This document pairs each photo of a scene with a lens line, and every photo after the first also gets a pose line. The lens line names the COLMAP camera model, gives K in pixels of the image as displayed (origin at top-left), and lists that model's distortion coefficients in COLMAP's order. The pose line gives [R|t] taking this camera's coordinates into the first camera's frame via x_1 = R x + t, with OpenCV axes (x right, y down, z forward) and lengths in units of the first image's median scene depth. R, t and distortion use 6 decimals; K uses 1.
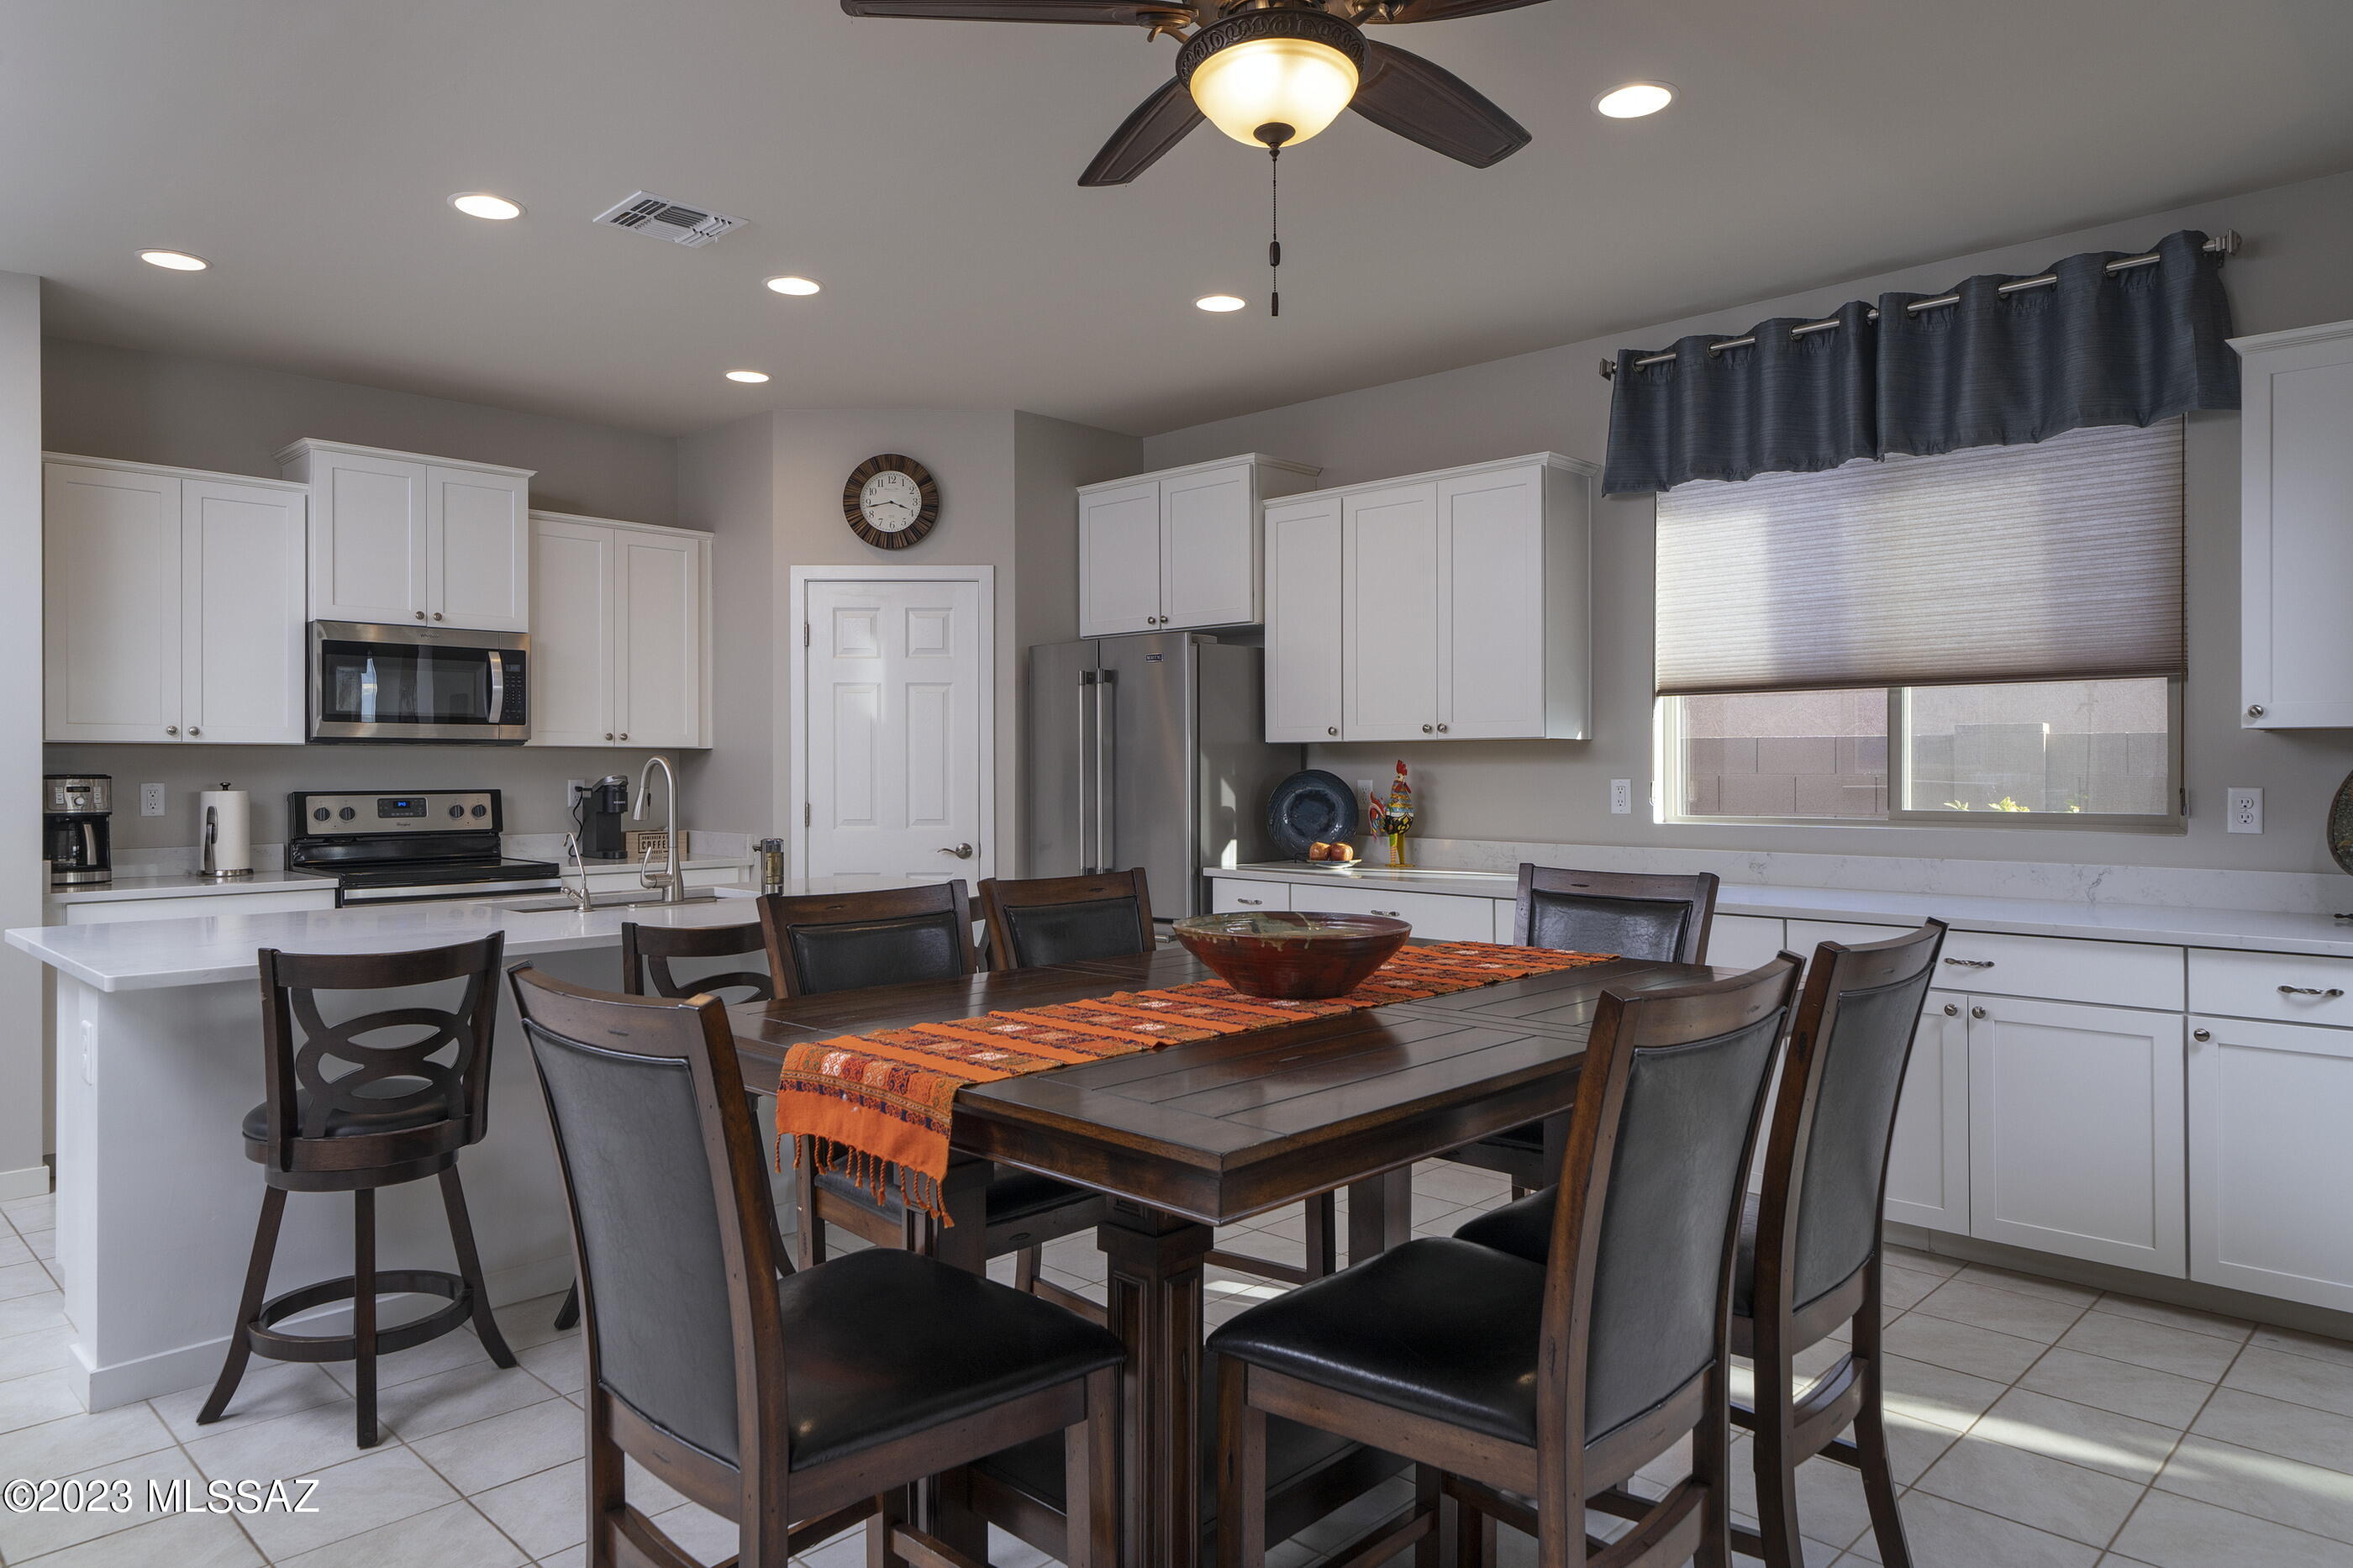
lens RADIAL K [[1481.1, 0, 1193.0], [0, 1481.1, 778.4], [0, 0, 1]] dist [-0.009847, 0.004988]
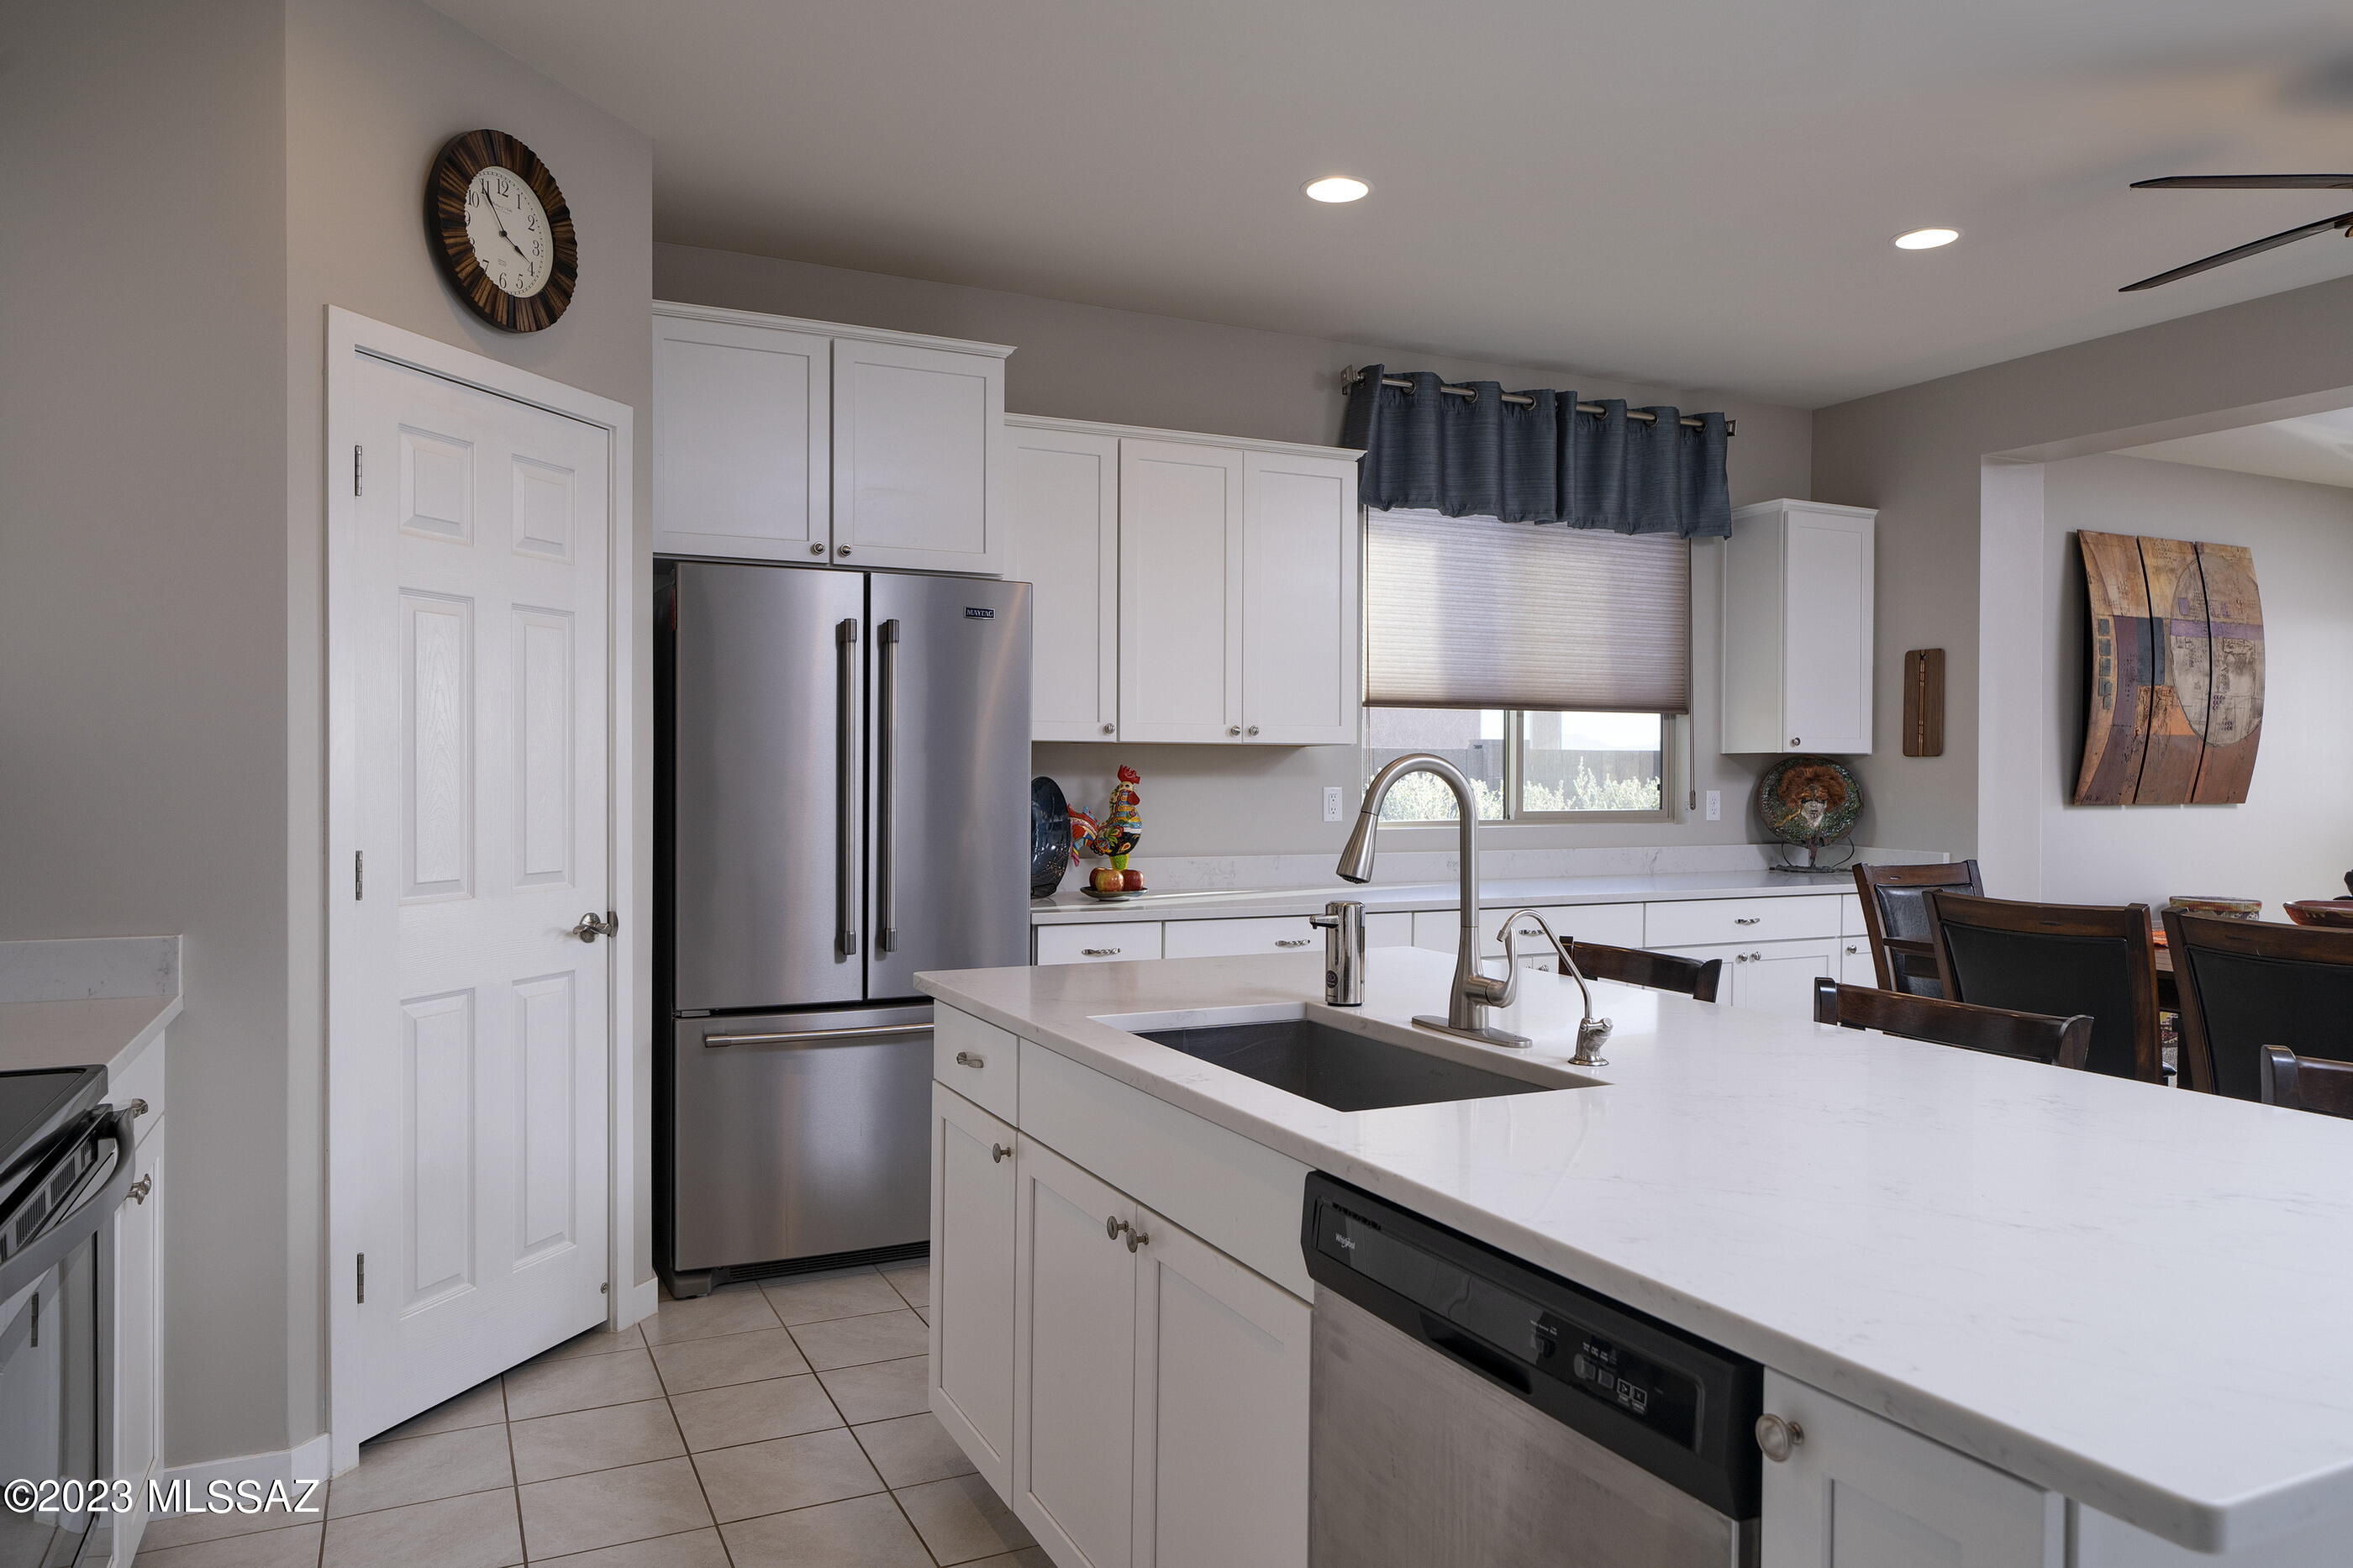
lens RADIAL K [[1599.8, 0, 1211.7], [0, 1599.8, 780.9], [0, 0, 1]] dist [0.006757, -0.003090]
pose [[0.321365, -0.005278, 0.946941, -0.685507], [-0.000790, 0.999983, 0.005841, -0.008679], [-0.946955, -0.002625, 0.321356, 0.655154]]
